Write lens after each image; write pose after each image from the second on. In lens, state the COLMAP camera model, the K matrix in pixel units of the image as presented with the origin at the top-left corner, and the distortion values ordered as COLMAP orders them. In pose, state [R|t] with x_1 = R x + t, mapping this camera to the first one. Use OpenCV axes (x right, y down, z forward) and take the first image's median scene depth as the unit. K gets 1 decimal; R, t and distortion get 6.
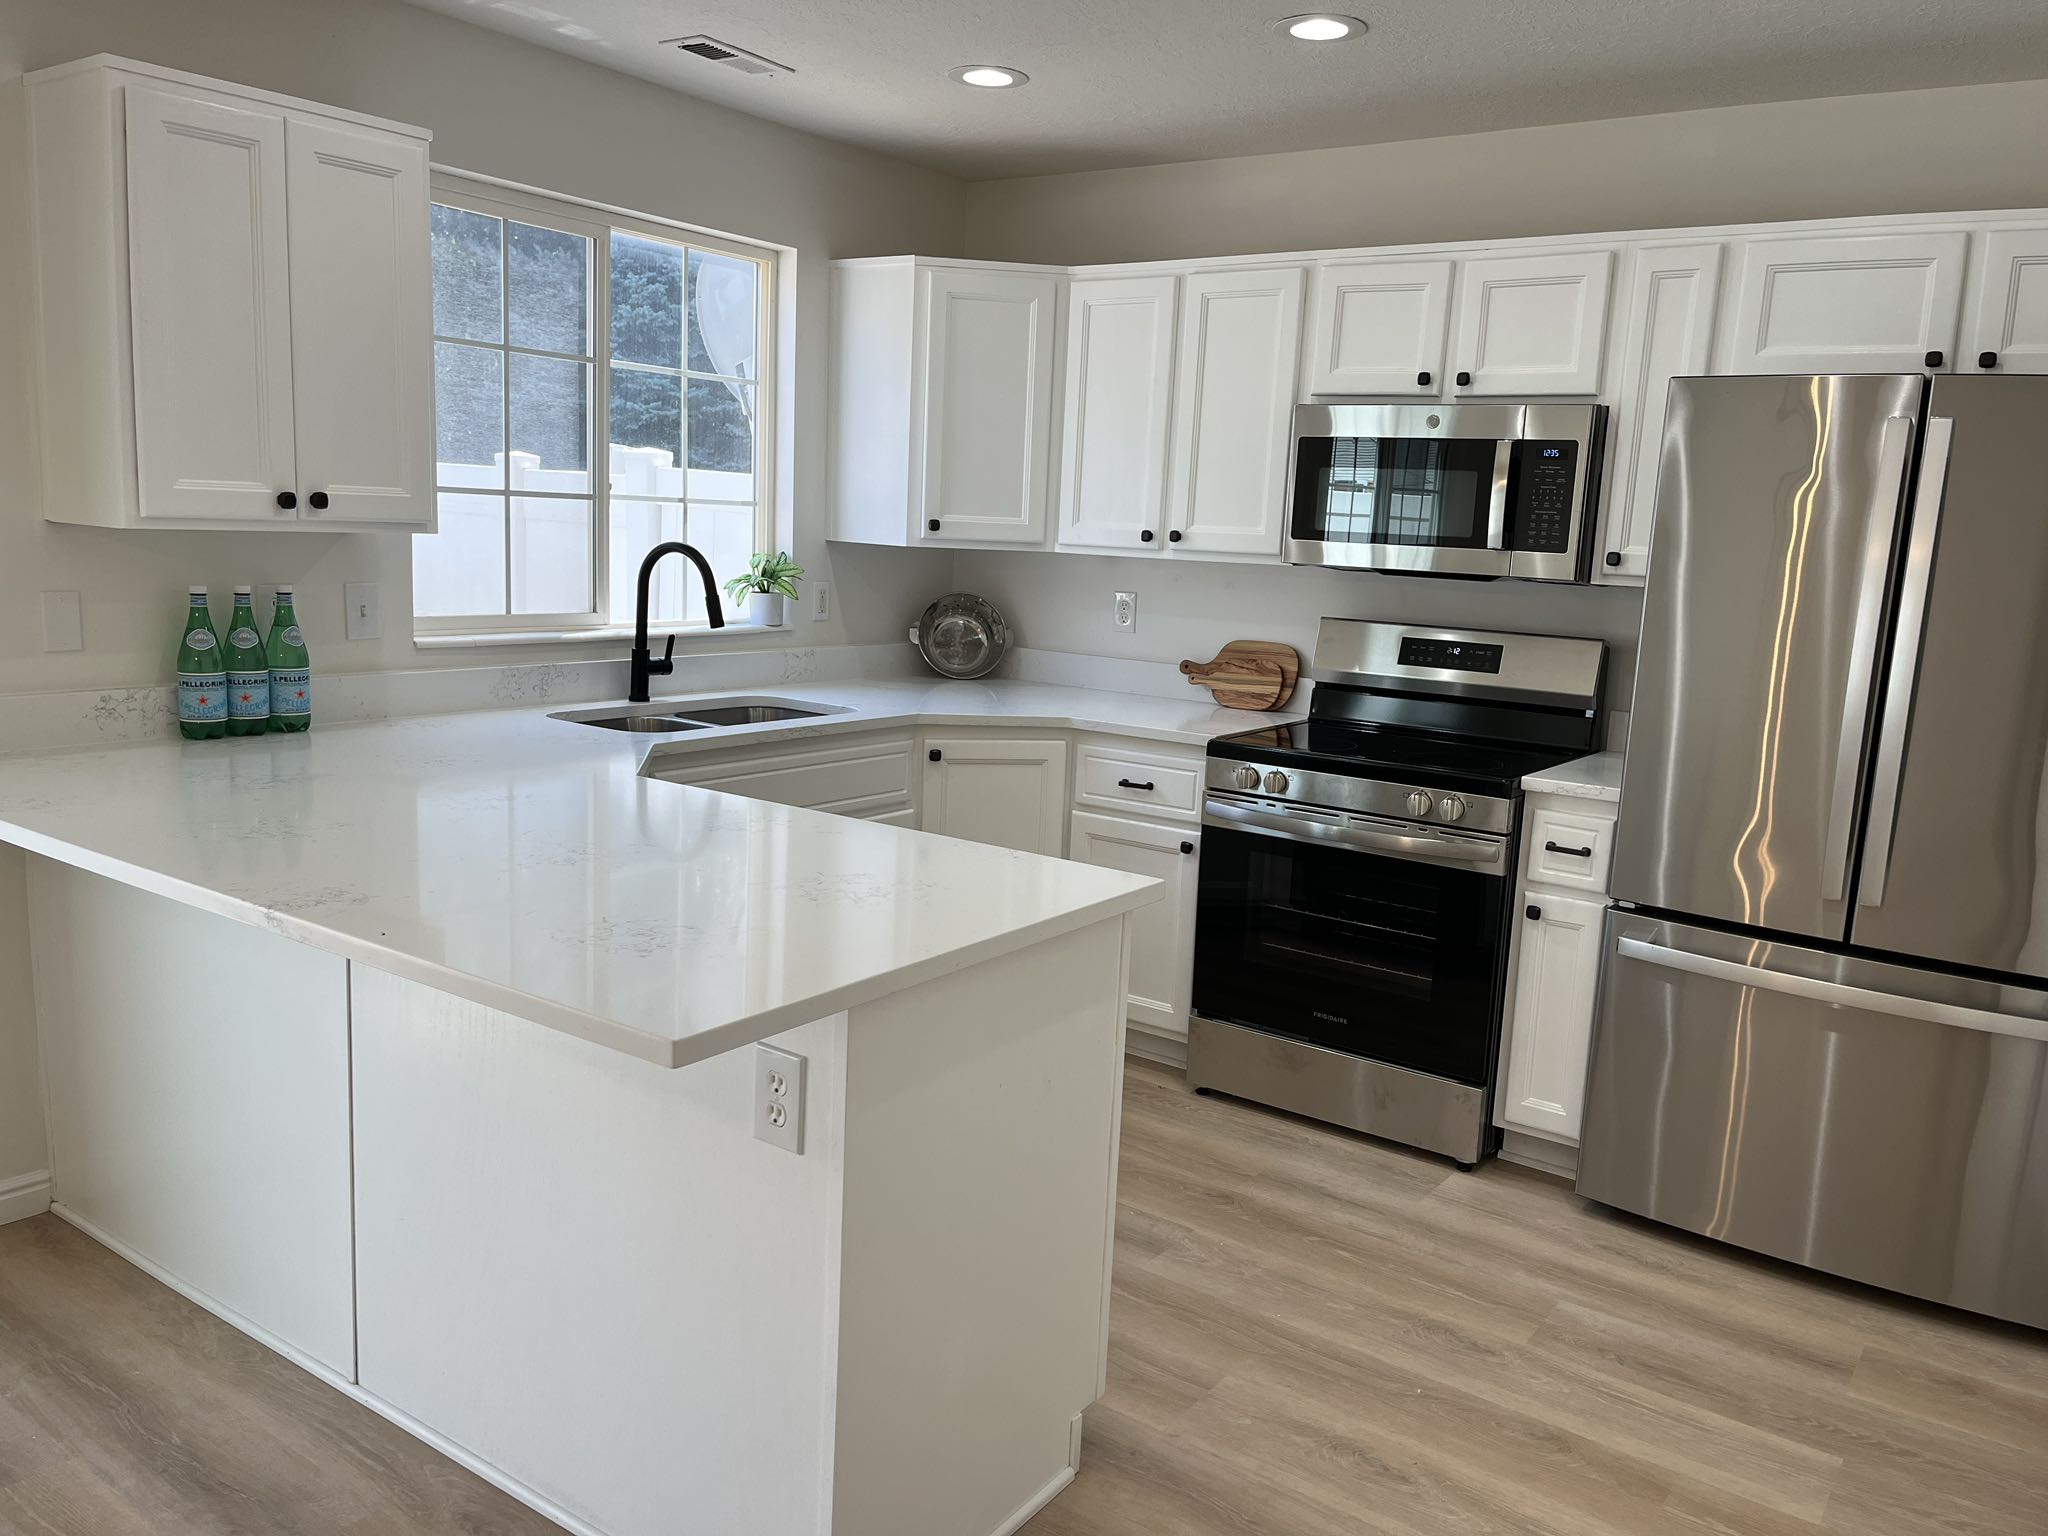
lens RADIAL K [[1550.3, 0, 1041.6], [0, 1550.3, 780.6], [0, 0, 1]] dist [0.069315, -0.097596]
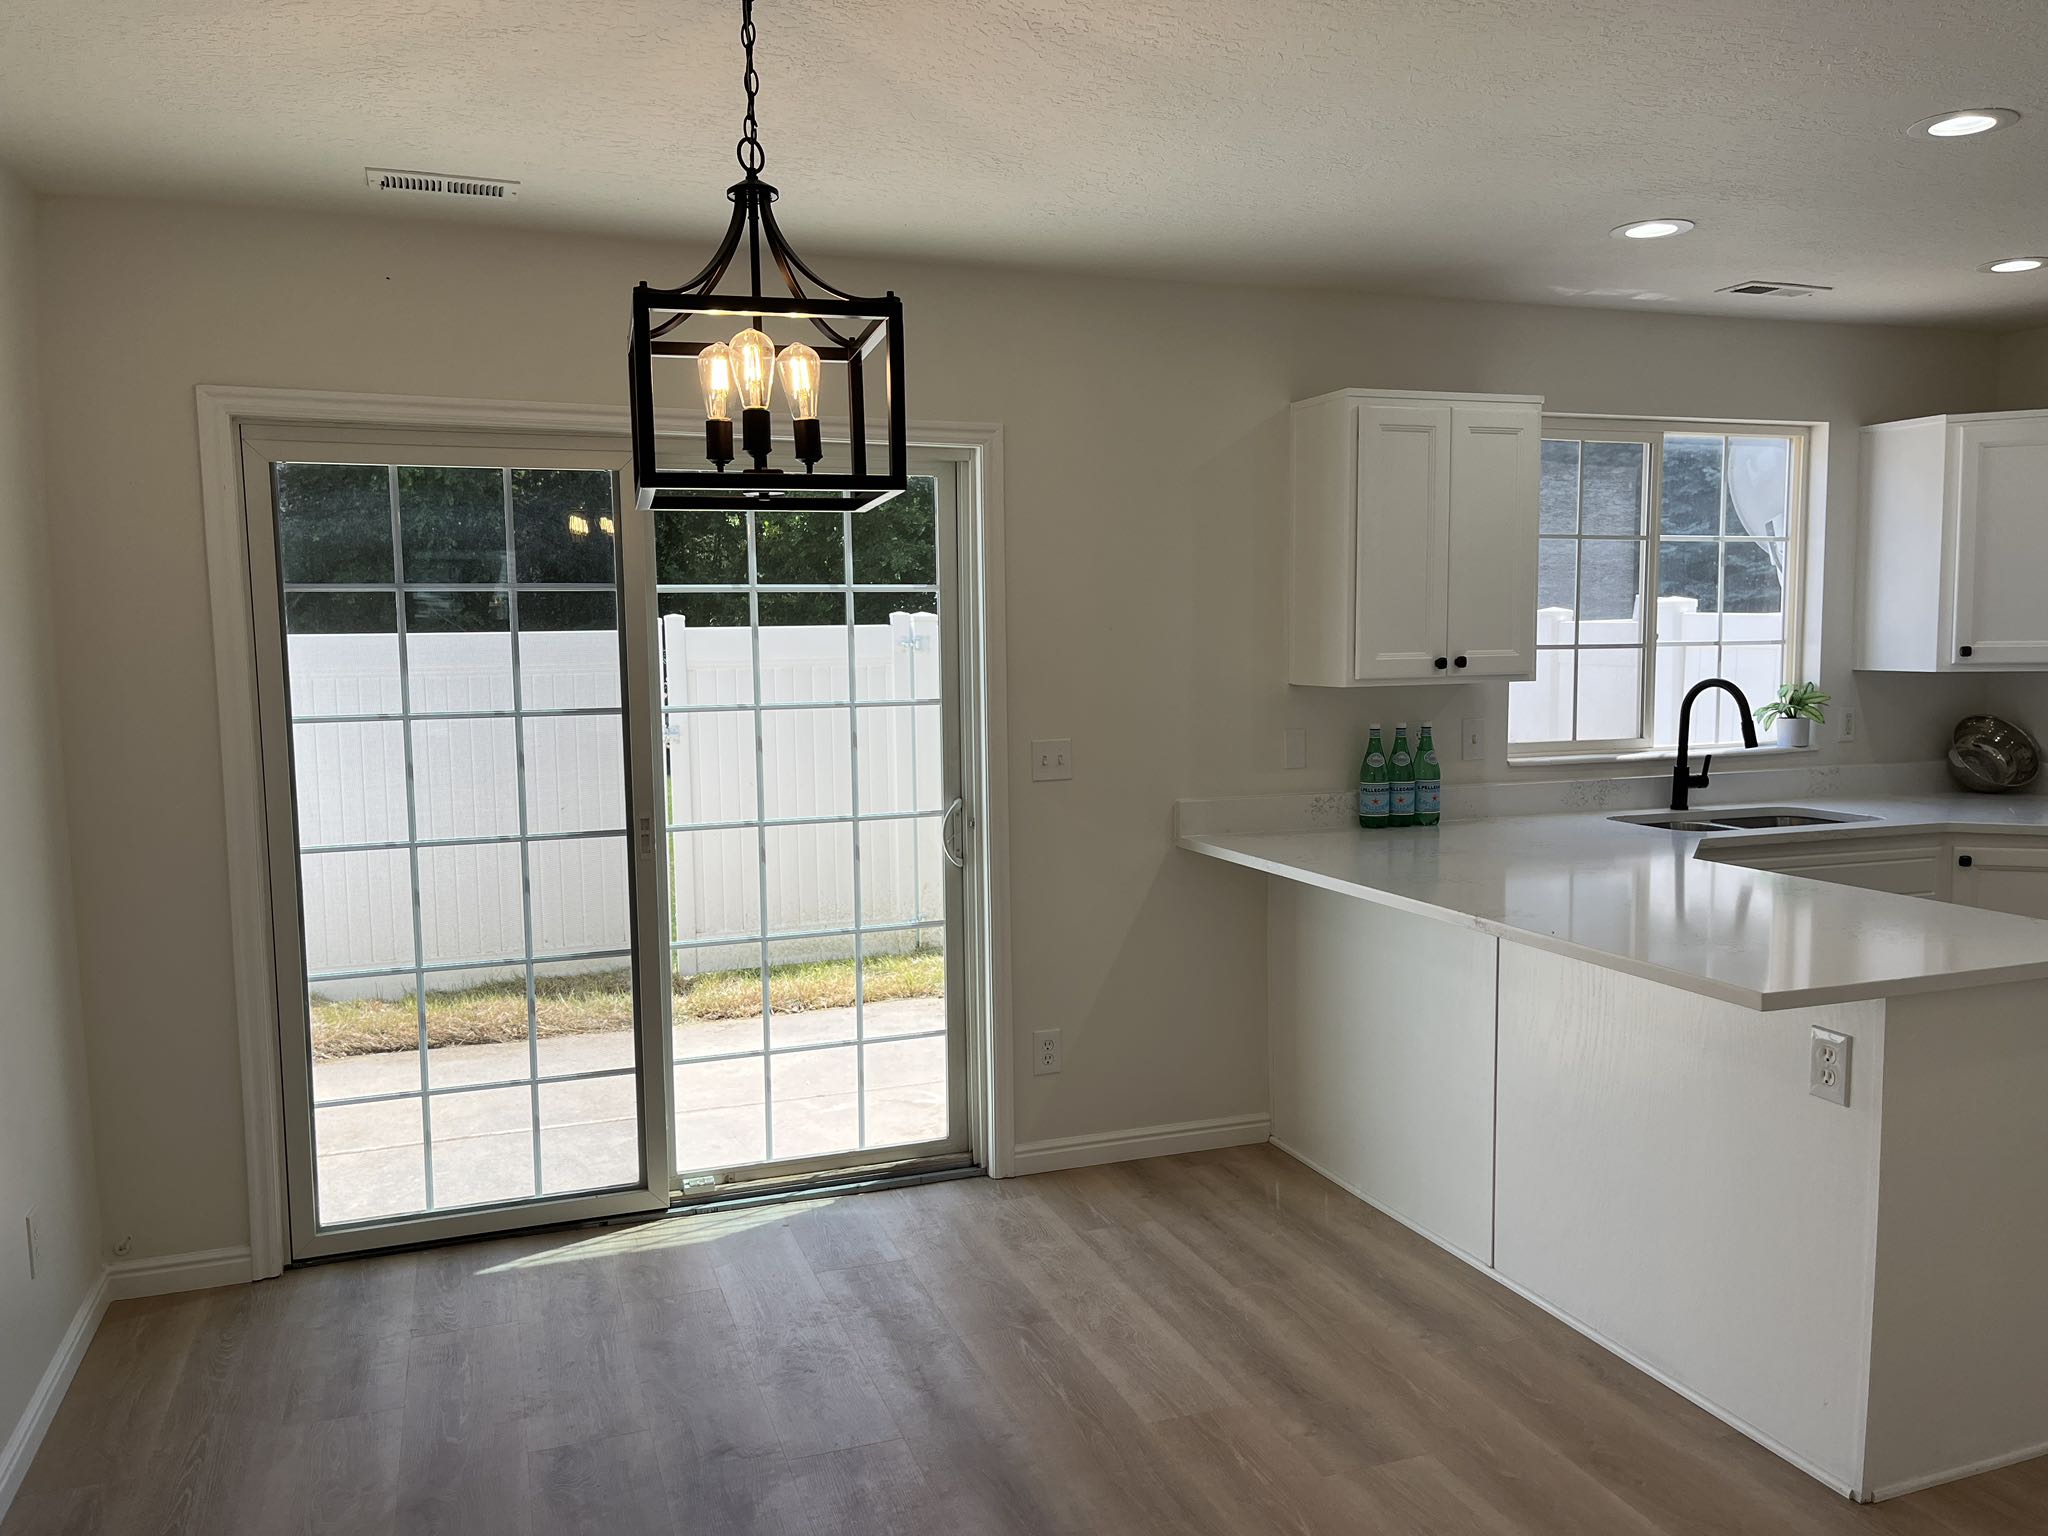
lens RADIAL K [[1549.8, 0, 1037.7], [0, 1549.8, 782.1], [0, 0, 1]] dist [0.066332, -0.079718]
pose [[0.821541, -0.004270, -0.570133, 0.028843], [-0.045708, 0.996260, -0.073324, 0.044806], [0.568314, 0.086298, 0.818274, -0.317879]]
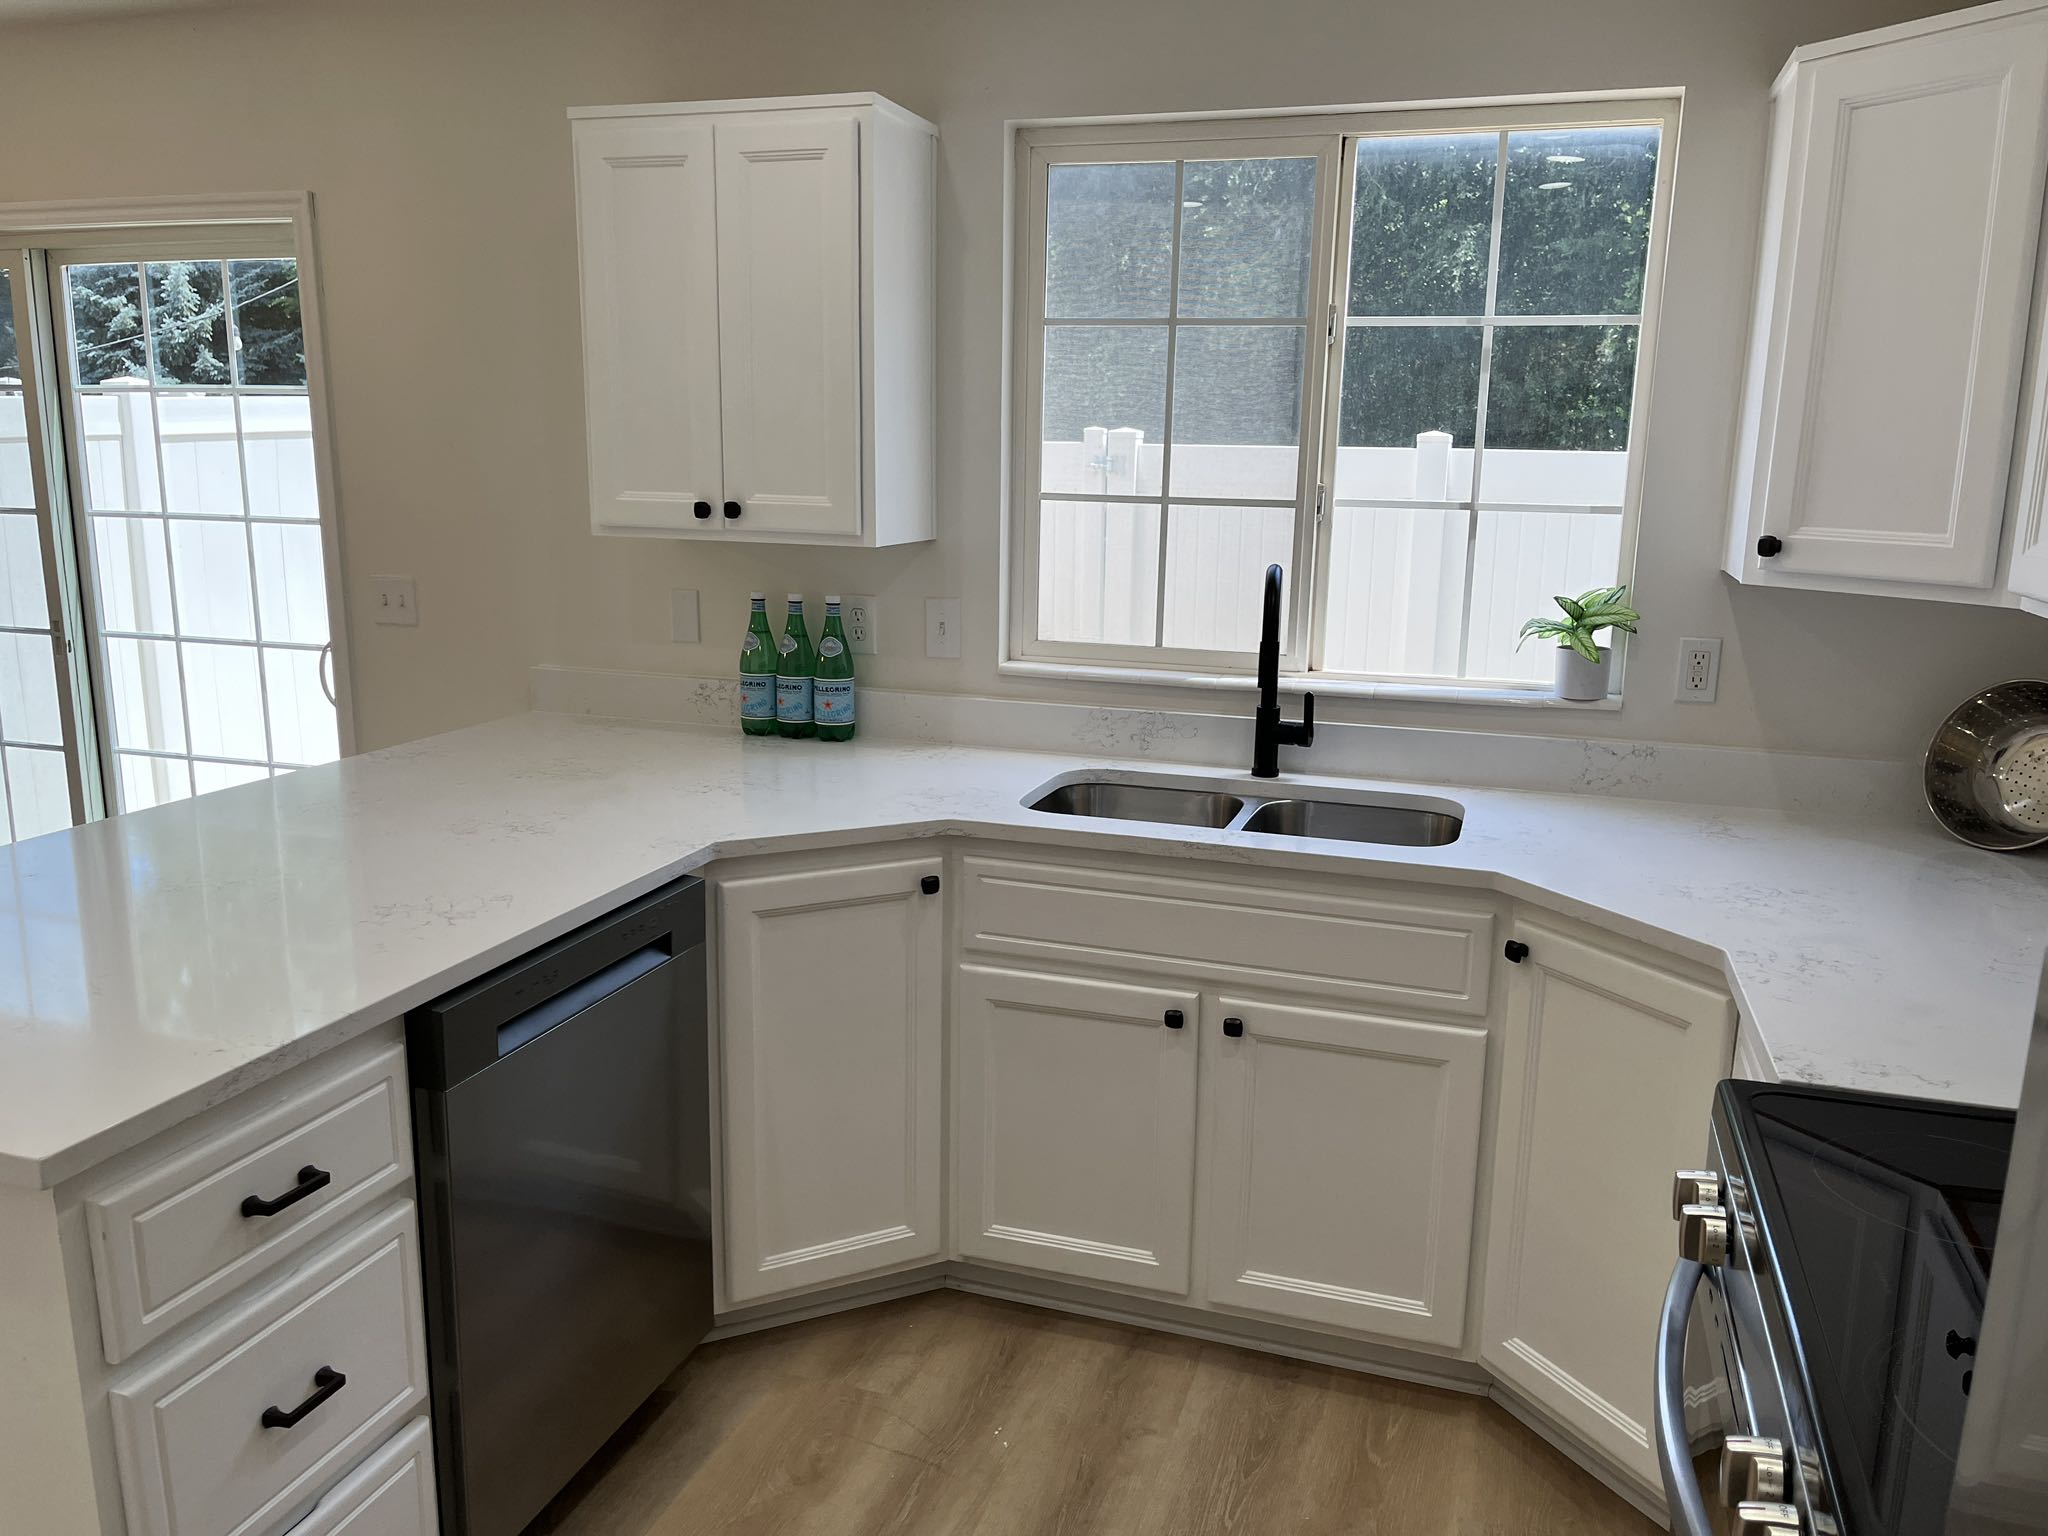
lens RADIAL K [[1549.8, 0, 1037.7], [0, 1549.8, 782.1], [0, 0, 1]] dist [0.066332, -0.079718]
pose [[0.299472, 0.159879, -0.940614, 0.463552], [-0.167074, 0.979415, 0.113282, -0.128568], [0.939363, 0.123228, 0.320019, 0.741116]]
